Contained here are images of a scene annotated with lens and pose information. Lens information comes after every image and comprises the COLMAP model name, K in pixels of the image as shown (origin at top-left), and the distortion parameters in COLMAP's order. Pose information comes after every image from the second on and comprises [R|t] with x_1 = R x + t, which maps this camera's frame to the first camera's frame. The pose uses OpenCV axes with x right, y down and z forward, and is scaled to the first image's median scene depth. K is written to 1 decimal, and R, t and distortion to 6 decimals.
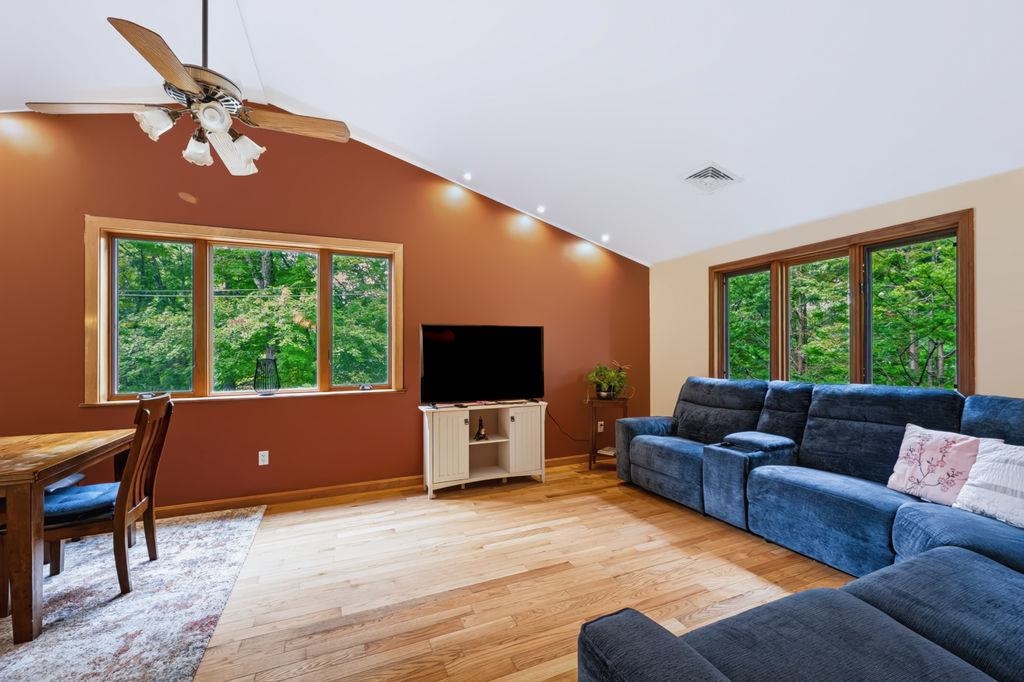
lens RADIAL K [[420.6, 0, 514.2], [0, 420.6, 339.3], [0, 0, 1]] dist [-0.000882, -0.000120]
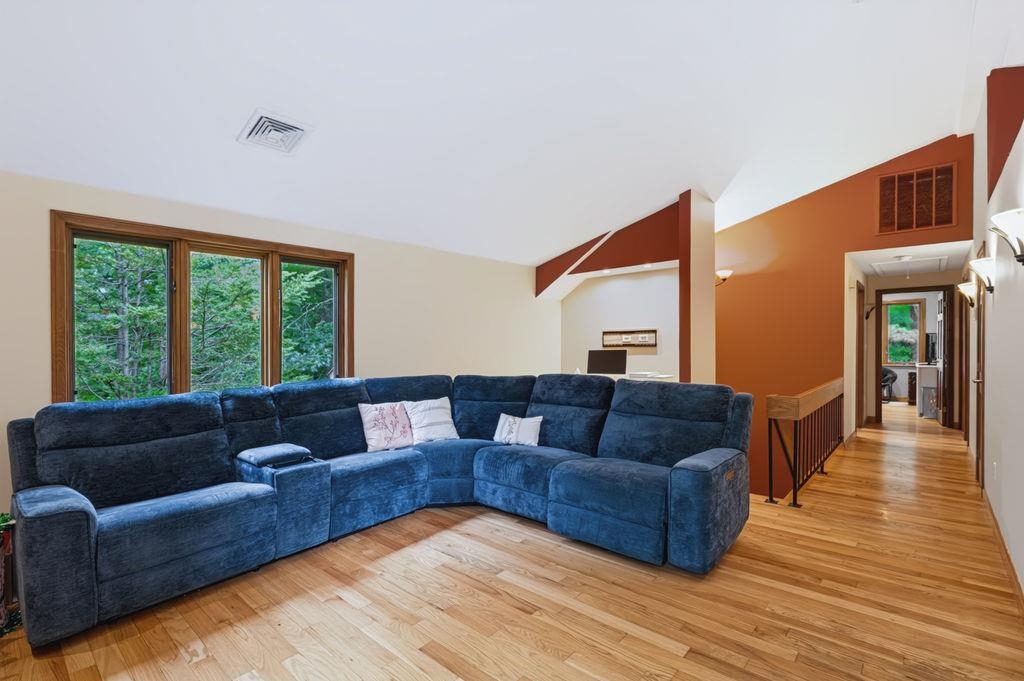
lens RADIAL K [[469.8, 0, 519.5], [0, 469.8, 356.6], [0, 0, 1]] dist [-0.001372, -0.000074]
pose [[-0.437521, -0.002974, 0.899203, -0.599137], [0.003035, 0.999984, 0.004784, 0.040466], [-0.899203, 0.004823, -0.437505, 1.115258]]
